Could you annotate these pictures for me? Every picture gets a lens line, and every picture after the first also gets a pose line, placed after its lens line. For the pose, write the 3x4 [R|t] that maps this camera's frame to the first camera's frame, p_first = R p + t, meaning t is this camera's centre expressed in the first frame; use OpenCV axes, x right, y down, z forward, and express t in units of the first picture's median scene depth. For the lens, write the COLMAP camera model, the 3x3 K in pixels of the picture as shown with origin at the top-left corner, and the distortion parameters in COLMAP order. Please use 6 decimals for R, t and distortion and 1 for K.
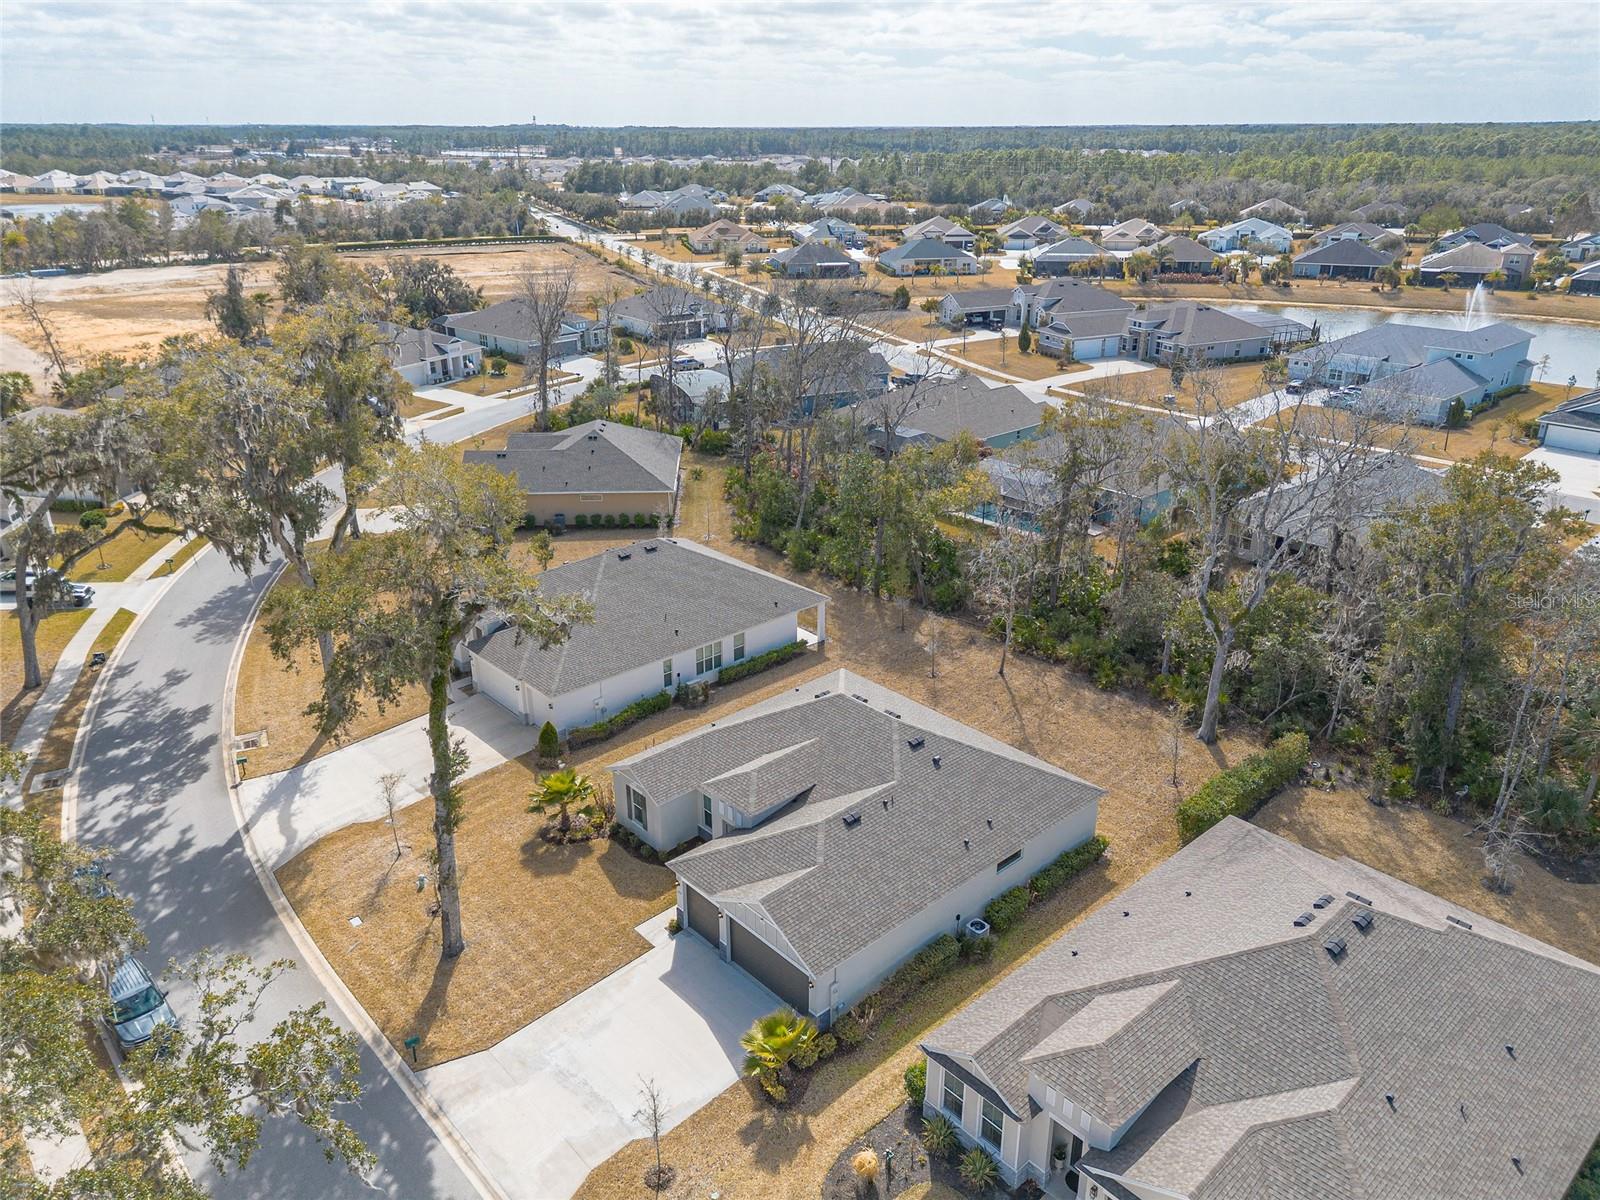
lens RADIAL K [[1164.7, 0, 802.1], [0, 1164.7, 543.6], [0, 0, 1]] dist [0.028748, -0.008287]
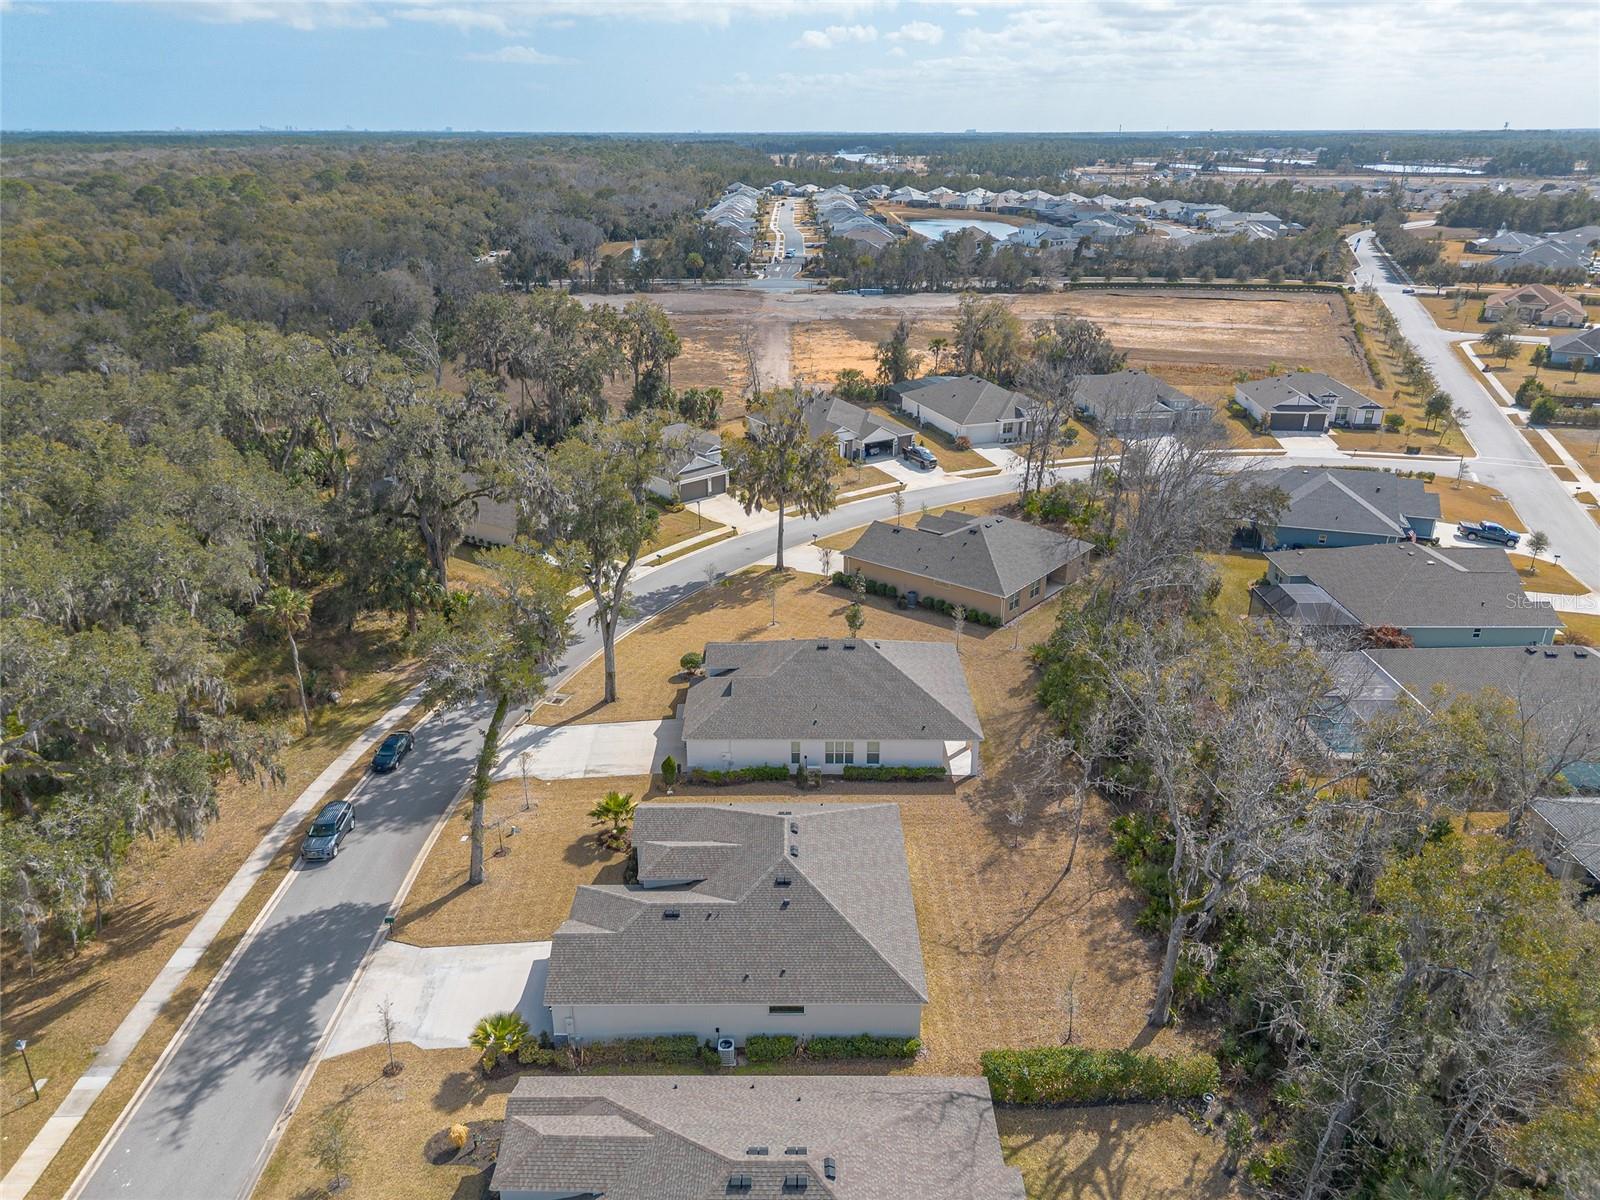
lens RADIAL K [[1128.9, 0, 788.9], [0, 1128.9, 618.5], [0, 0, 1]] dist [0.079551, -0.092022]
pose [[0.735423, 0.263367, -0.624332, 0.556667], [-0.225775, 0.963967, 0.140689, -0.179715], [0.638888, 0.037493, 0.768385, 0.106969]]
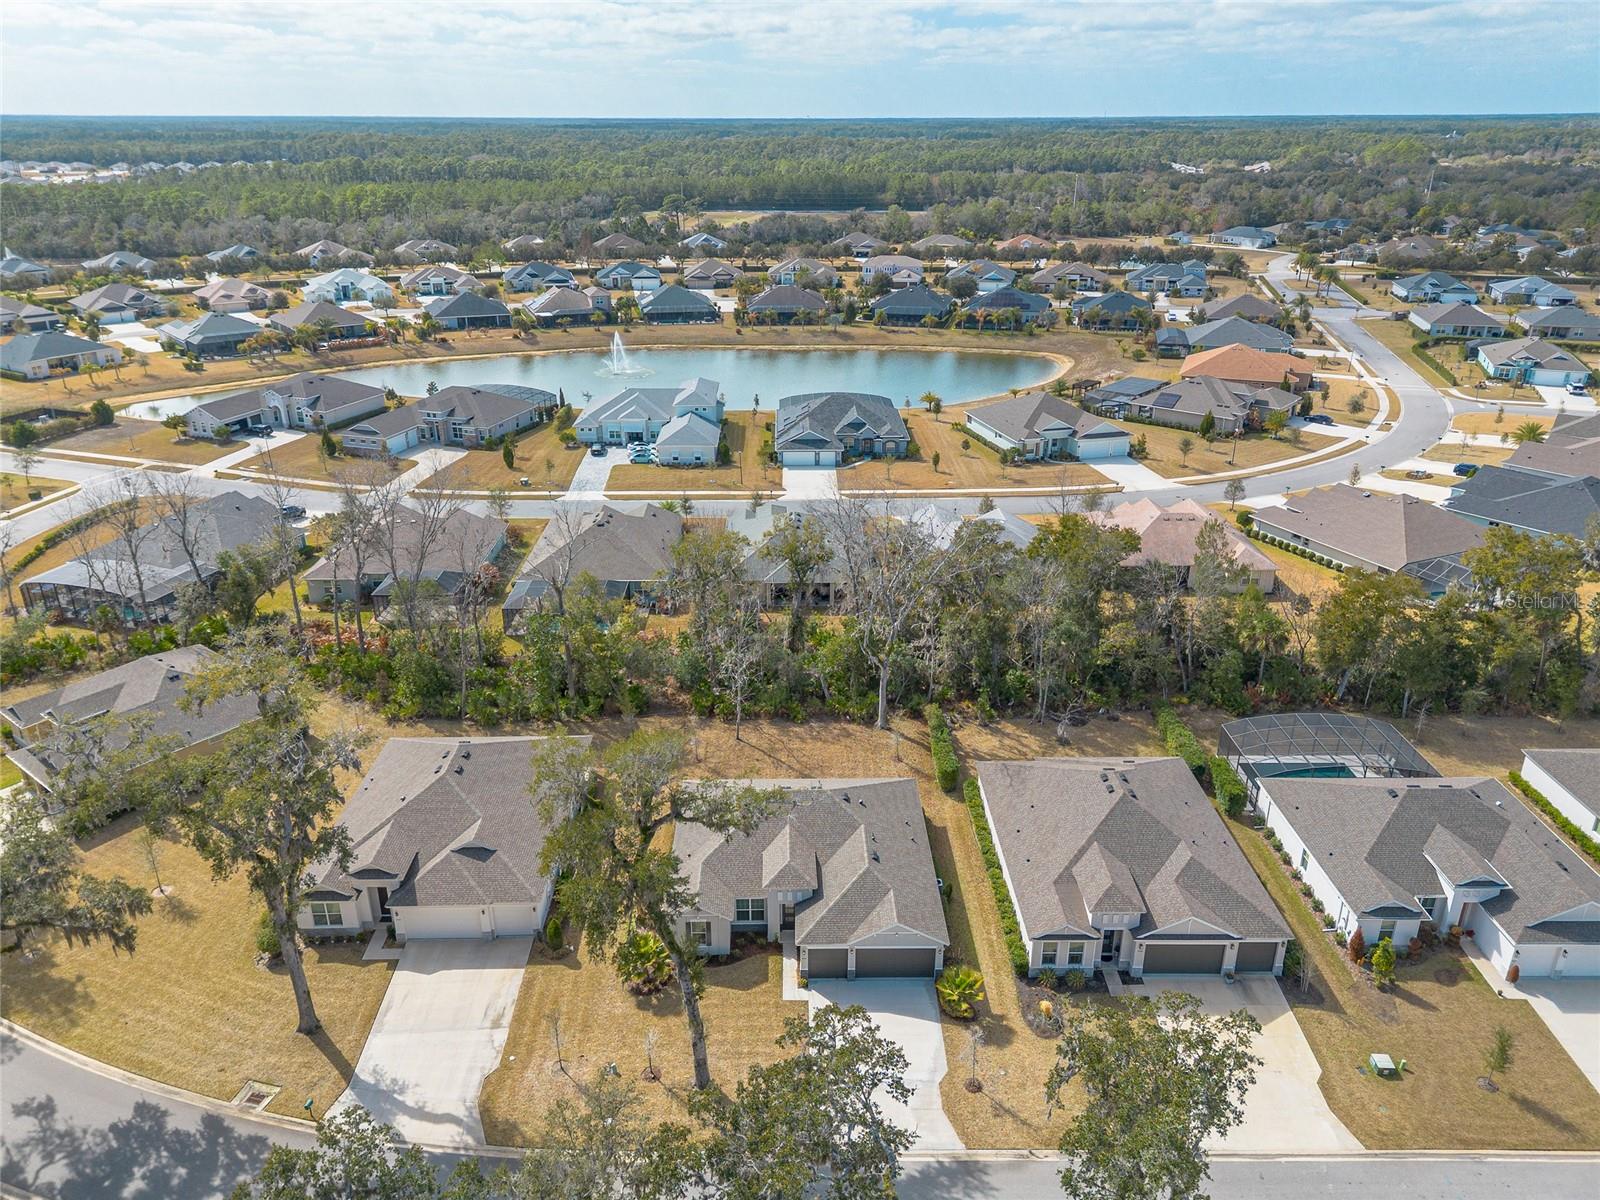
lens RADIAL K [[1128.3, 0, 800.0], [0, 1128.3, 600.0], [0, 0, 1]] dist [0.079992, -0.084495]
pose [[0.662147, -0.289174, 0.691332, -0.680843], [0.249819, 0.954953, 0.160170, -0.251388], [-0.706507, 0.066651, 0.704561, -0.013486]]
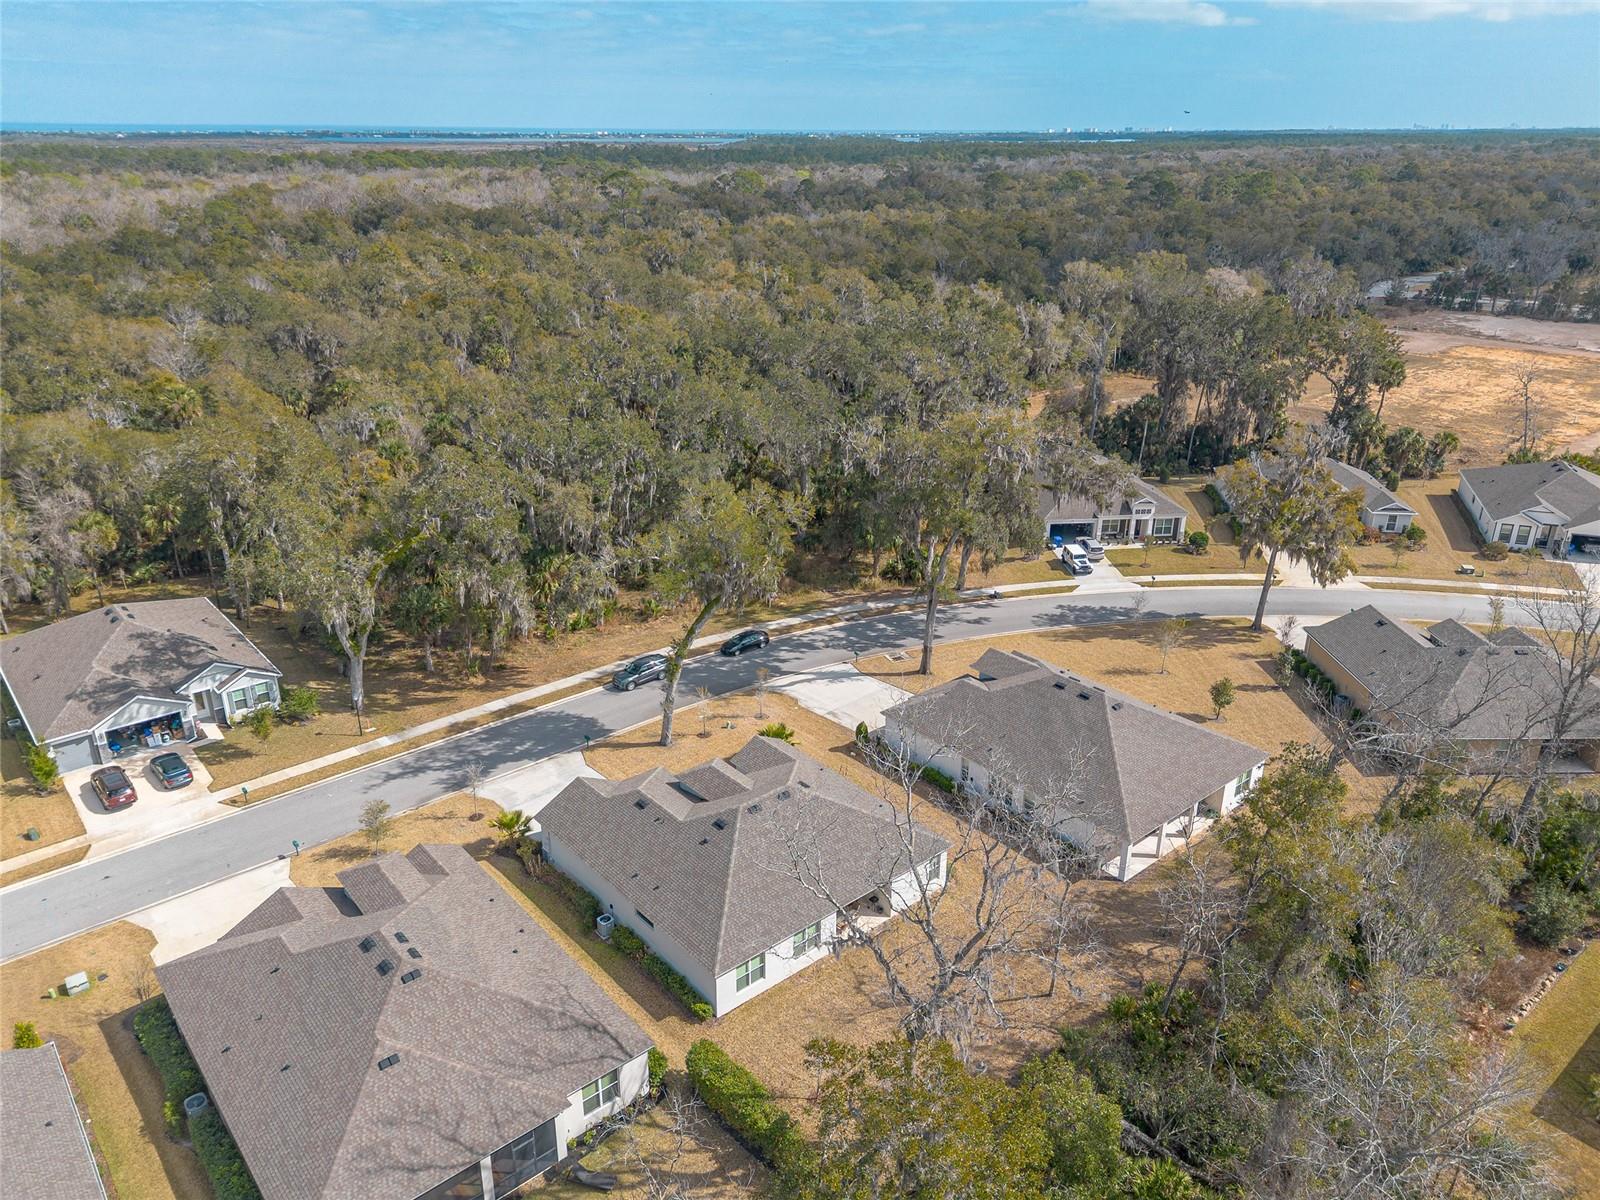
lens RADIAL K [[1128.3, 0, 800.0], [0, 1128.3, 600.0], [0, 0, 1]] dist [0.079992, -0.084495]
pose [[-0.034544, 0.381054, -0.923907, 0.855173], [-0.340553, 0.864644, 0.369344, -0.390204], [0.939591, 0.327398, 0.099901, 0.674523]]
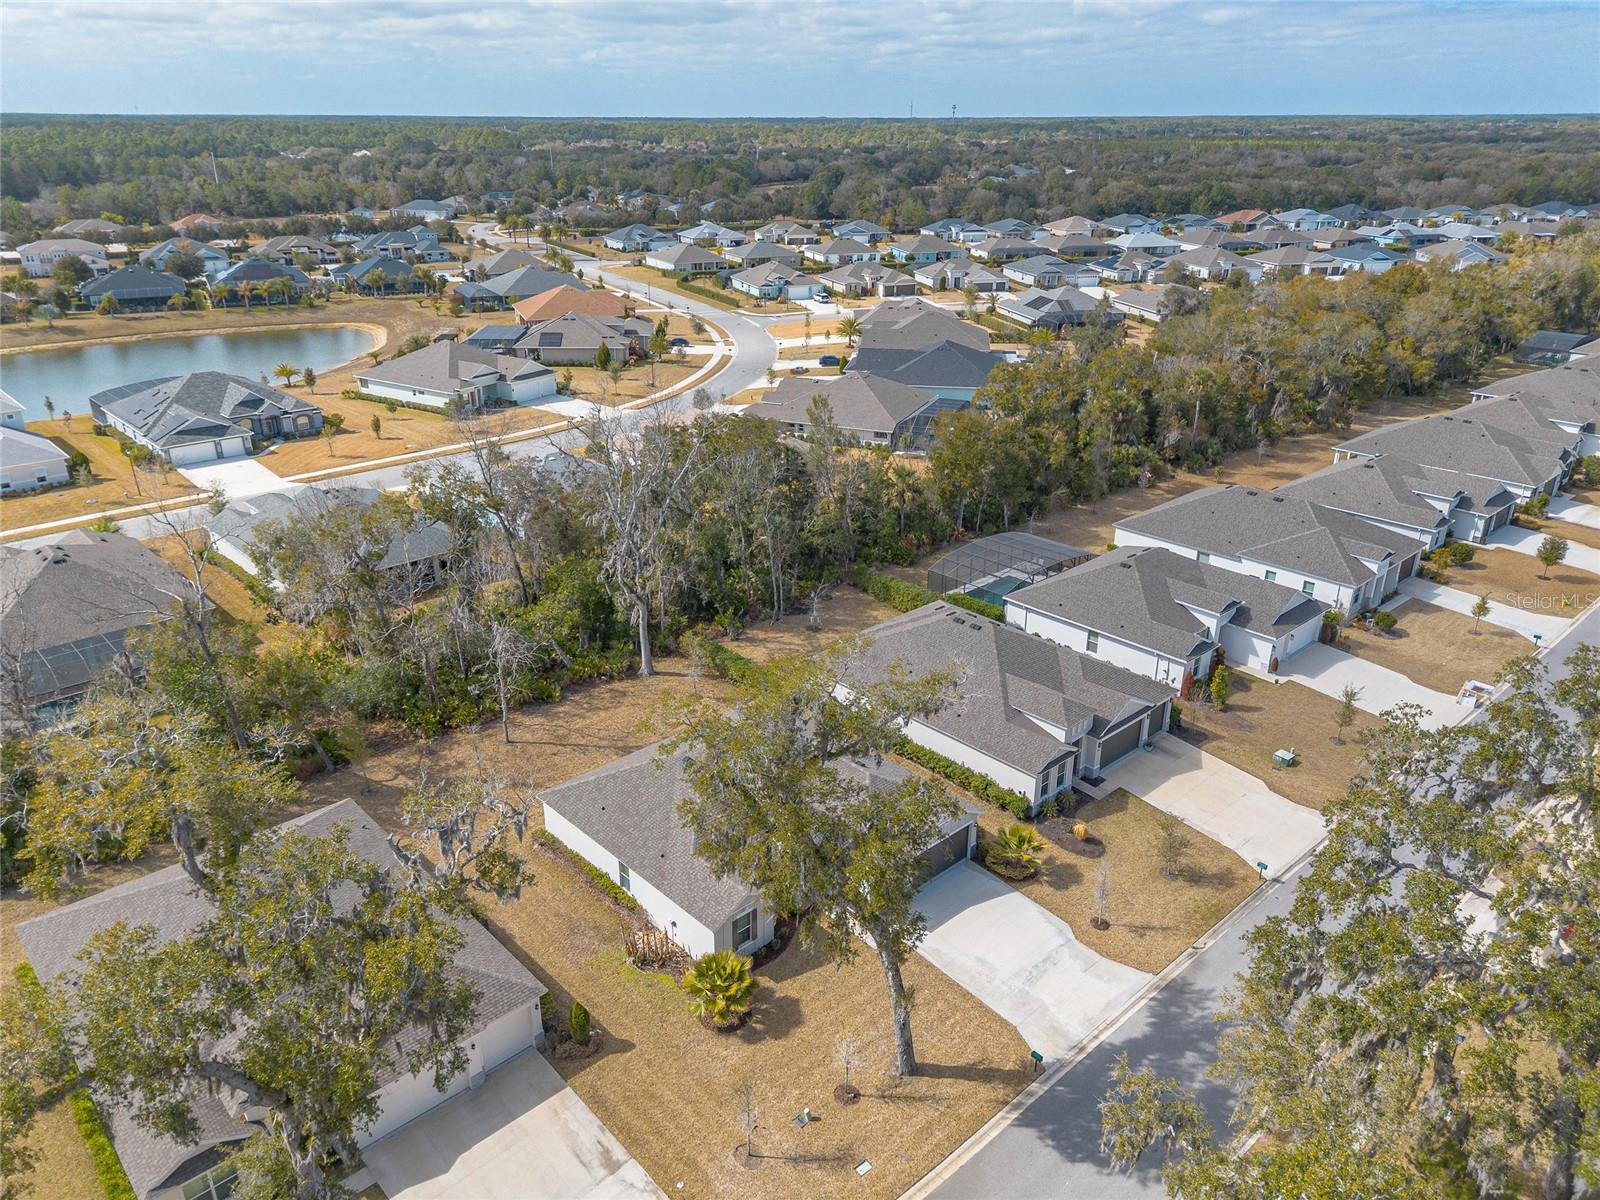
lens RADIAL K [[1128.3, 0, 800.0], [0, 1128.3, 600.0], [0, 0, 1]] dist [0.079992, -0.084495]
pose [[-0.007736, -0.387042, 0.922030, -0.768339], [0.335929, 0.867465, 0.366956, -0.304775], [-0.941856, 0.312575, 0.123308, 0.590886]]
